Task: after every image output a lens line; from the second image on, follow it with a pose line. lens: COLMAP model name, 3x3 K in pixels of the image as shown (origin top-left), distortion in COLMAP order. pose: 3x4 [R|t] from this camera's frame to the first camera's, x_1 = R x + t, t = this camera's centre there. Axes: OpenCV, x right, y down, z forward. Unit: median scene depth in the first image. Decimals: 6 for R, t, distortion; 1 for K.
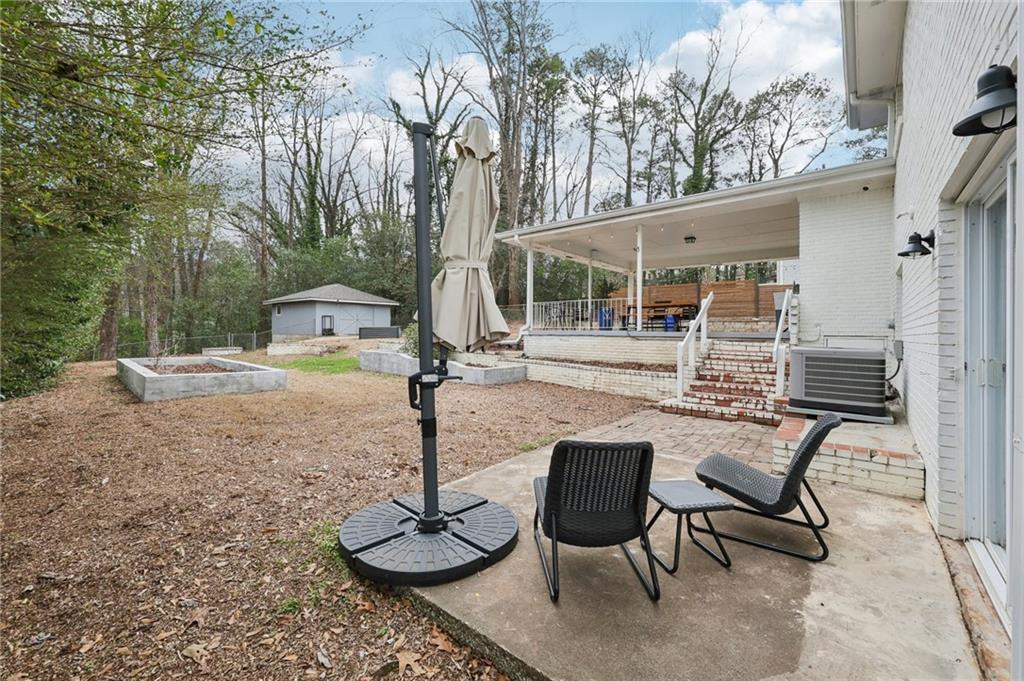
lens RADIAL K [[406.2, 0, 495.3], [0, 406.2, 340.0], [0, 0, 1]] dist [-0.035525, 0.000009]
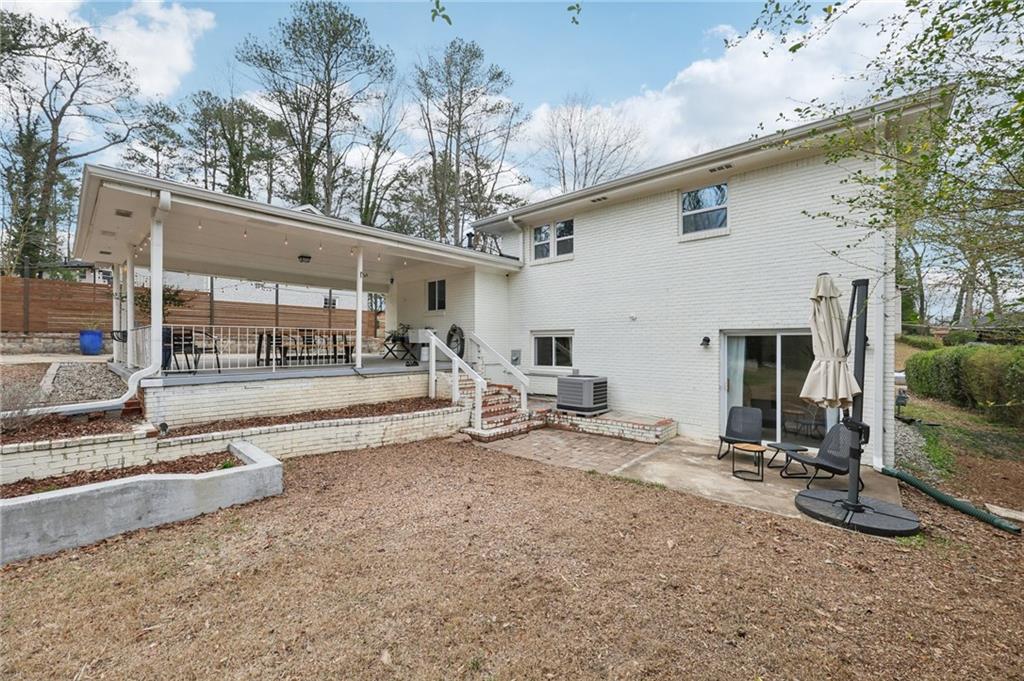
lens RADIAL K [[411.3, 0, 499.3], [0, 411.3, 340.5], [0, 0, 1]] dist [0.000303, 0.000051]
pose [[0.025331, -0.008755, 0.999641, -0.769779], [0.015070, 0.999851, 0.008375, -0.121891], [-0.999566, 0.014853, 0.025460, 0.963761]]
